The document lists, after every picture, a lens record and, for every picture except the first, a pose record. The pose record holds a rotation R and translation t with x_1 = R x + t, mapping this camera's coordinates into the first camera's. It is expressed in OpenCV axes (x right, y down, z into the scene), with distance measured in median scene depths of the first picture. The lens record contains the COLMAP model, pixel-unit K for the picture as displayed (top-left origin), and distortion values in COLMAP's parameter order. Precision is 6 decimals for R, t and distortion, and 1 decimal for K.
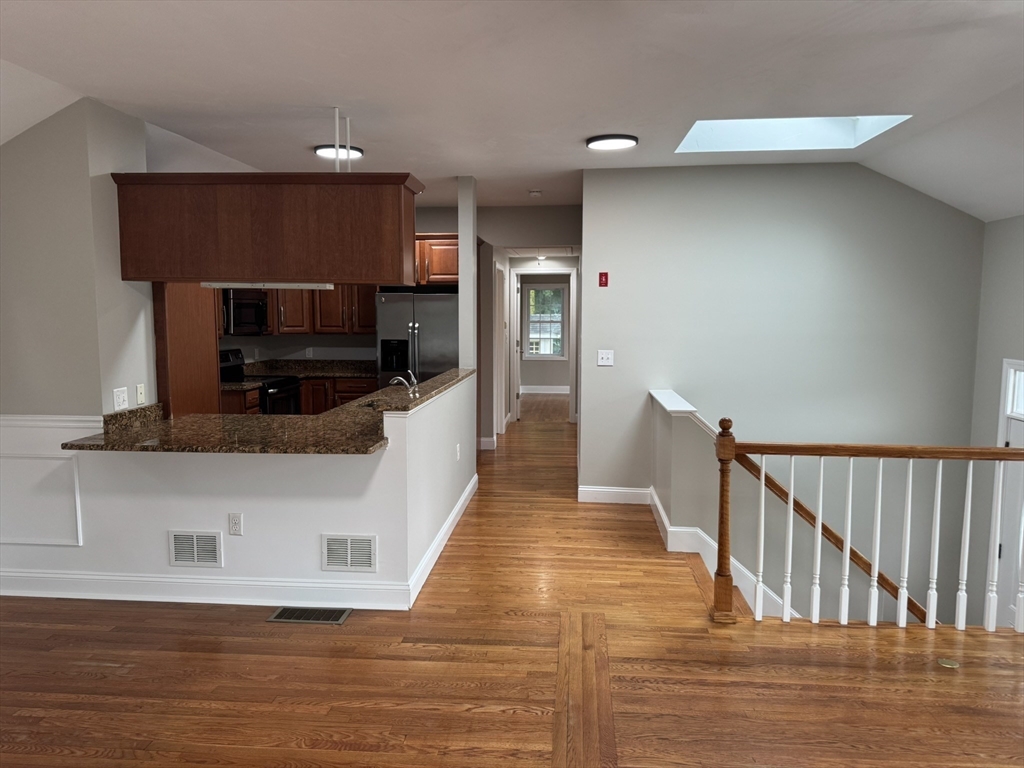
lens RADIAL K [[723.4, 0, 517.8], [0, 723.4, 377.7], [0, 0, 1]] dist [0.072496, -0.075610]
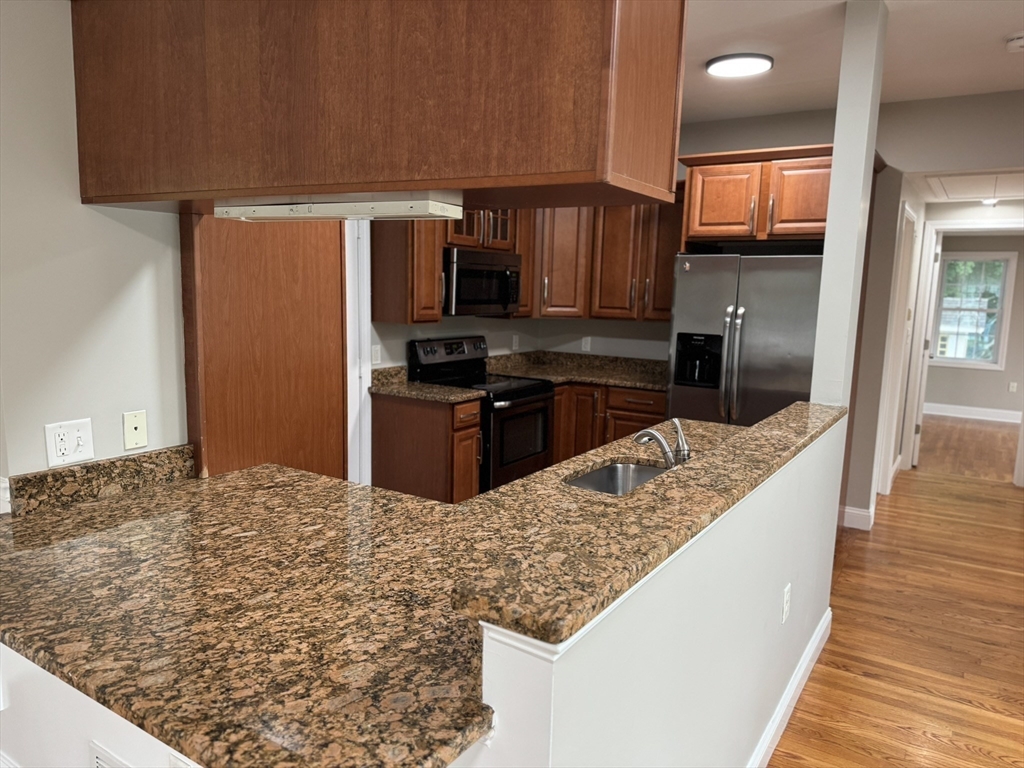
lens RADIAL K [[723.4, 0, 510.2], [0, 723.4, 388.1], [0, 0, 1]] dist [0.072496, -0.075610]
pose [[0.880829, 0.089090, -0.464977, -0.042016], [-0.068850, 0.995799, 0.060370, -0.055042], [0.468402, -0.021162, 0.883262, 0.652531]]
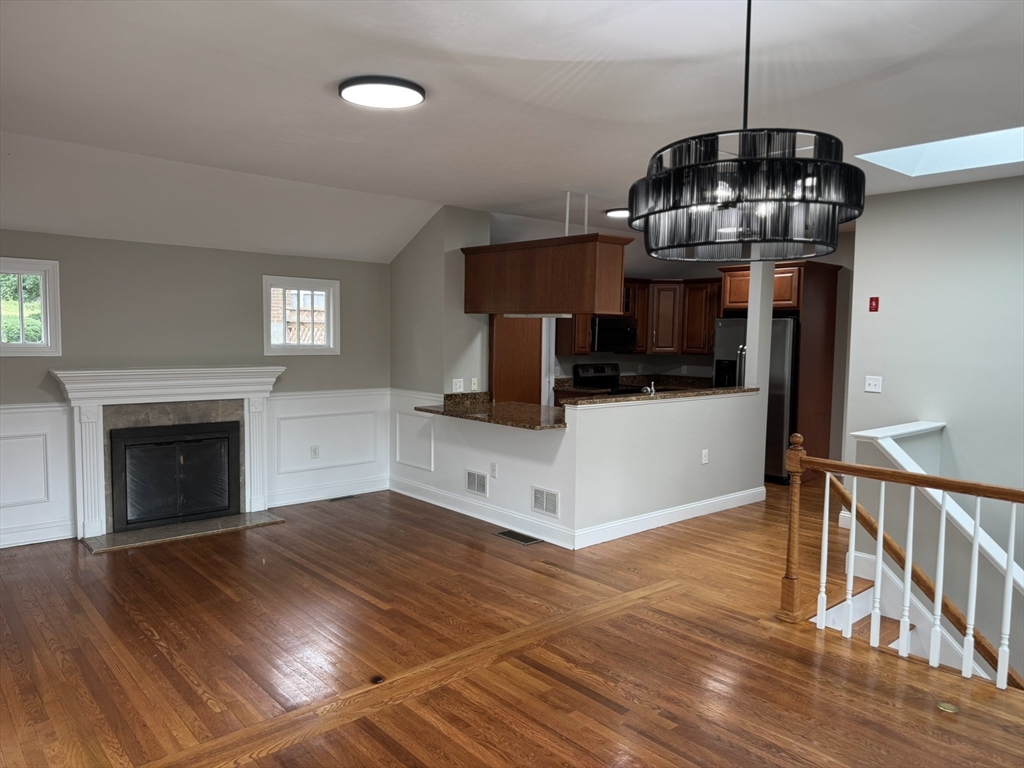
lens RADIAL K [[723.4, 0, 506.7], [0, 723.4, 385.9], [0, 0, 1]] dist [0.072496, -0.075610]
pose [[0.716798, 0.060981, -0.694609, 0.611671], [-0.077020, 0.996997, 0.008047, 0.007194], [0.693014, 0.047730, 0.719343, -0.075975]]
